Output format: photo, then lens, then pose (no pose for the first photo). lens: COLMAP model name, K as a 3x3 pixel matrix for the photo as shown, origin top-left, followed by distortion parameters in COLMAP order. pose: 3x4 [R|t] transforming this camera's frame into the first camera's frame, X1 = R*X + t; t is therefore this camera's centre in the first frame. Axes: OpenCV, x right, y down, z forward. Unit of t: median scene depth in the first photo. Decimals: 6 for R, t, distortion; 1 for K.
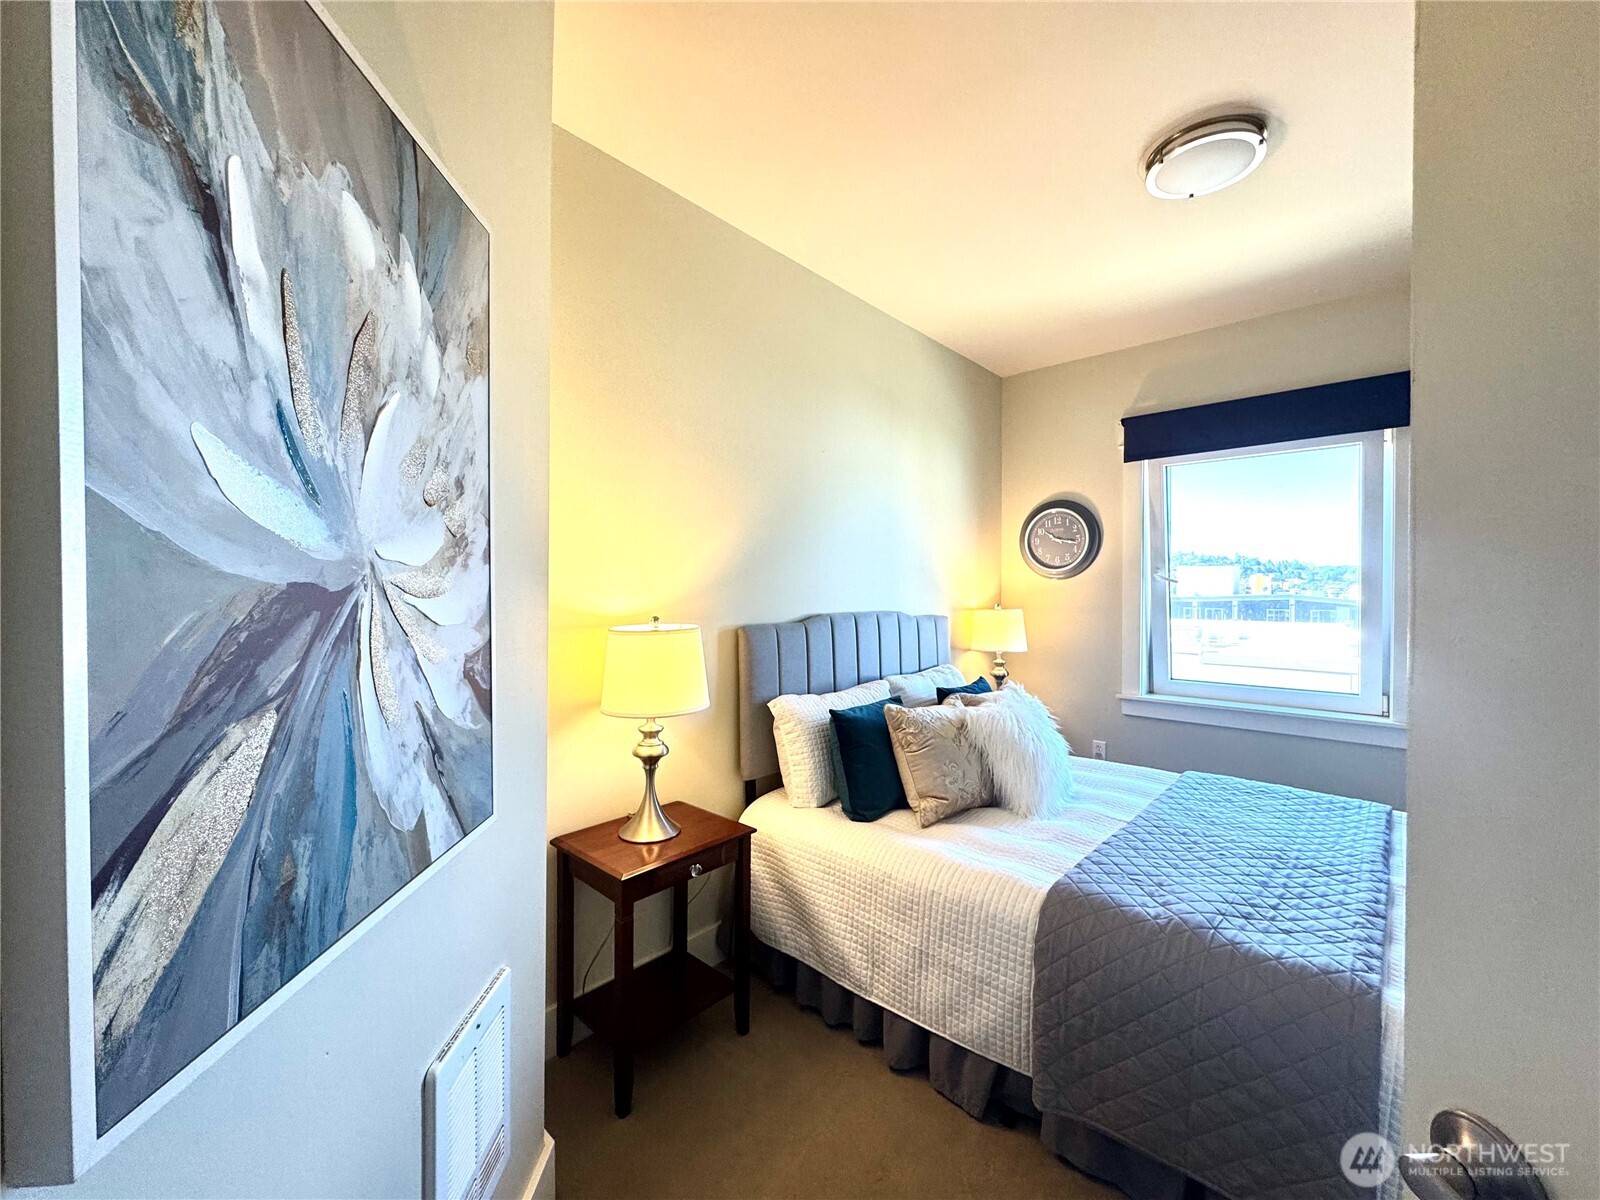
lens RADIAL K [[638.9, 0, 800.0], [0, 638.9, 600.0], [0, 0, 1]] dist [0.000374, -0.000056]
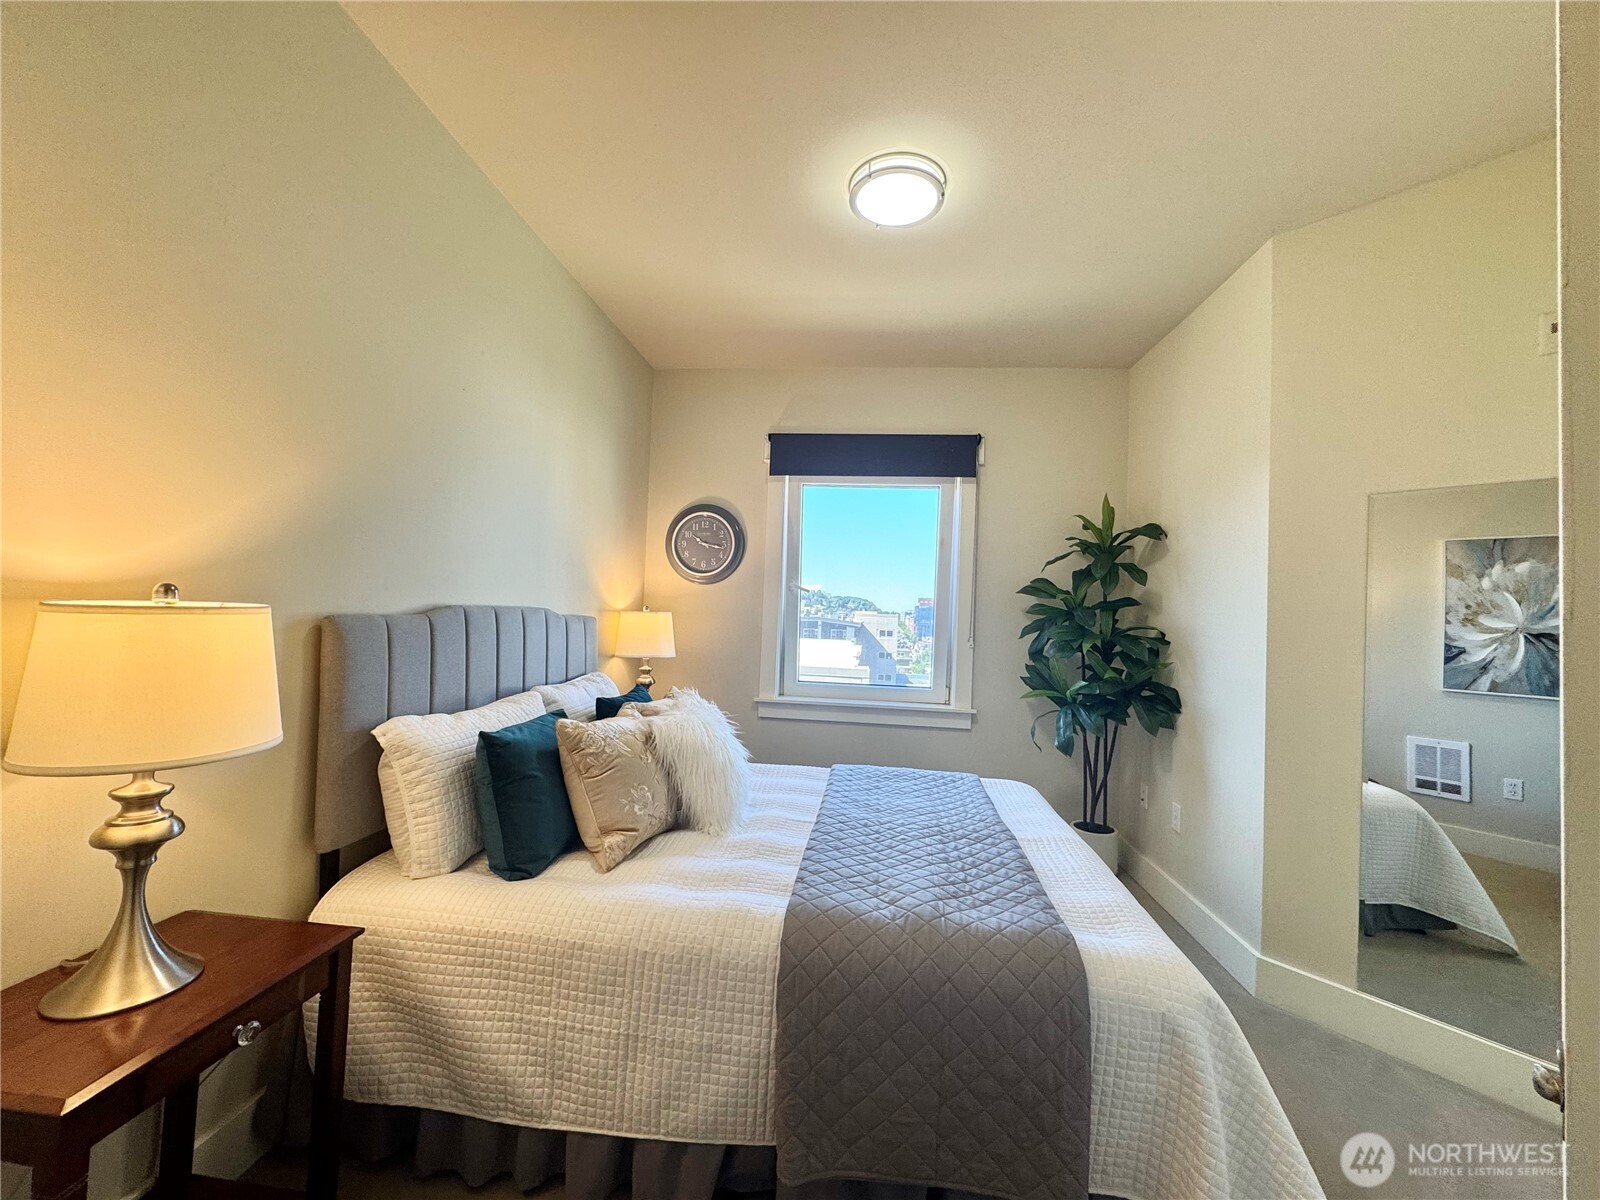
lens RADIAL K [[638.9, 0, 800.0], [0, 638.9, 600.0], [0, 0, 1]] dist [0.000374, -0.000056]
pose [[0.806851, 0.042977, 0.589190, -0.096551], [-0.028655, 0.999023, -0.033631, 0.036966], [-0.590060, 0.010252, 0.807294, 0.204912]]
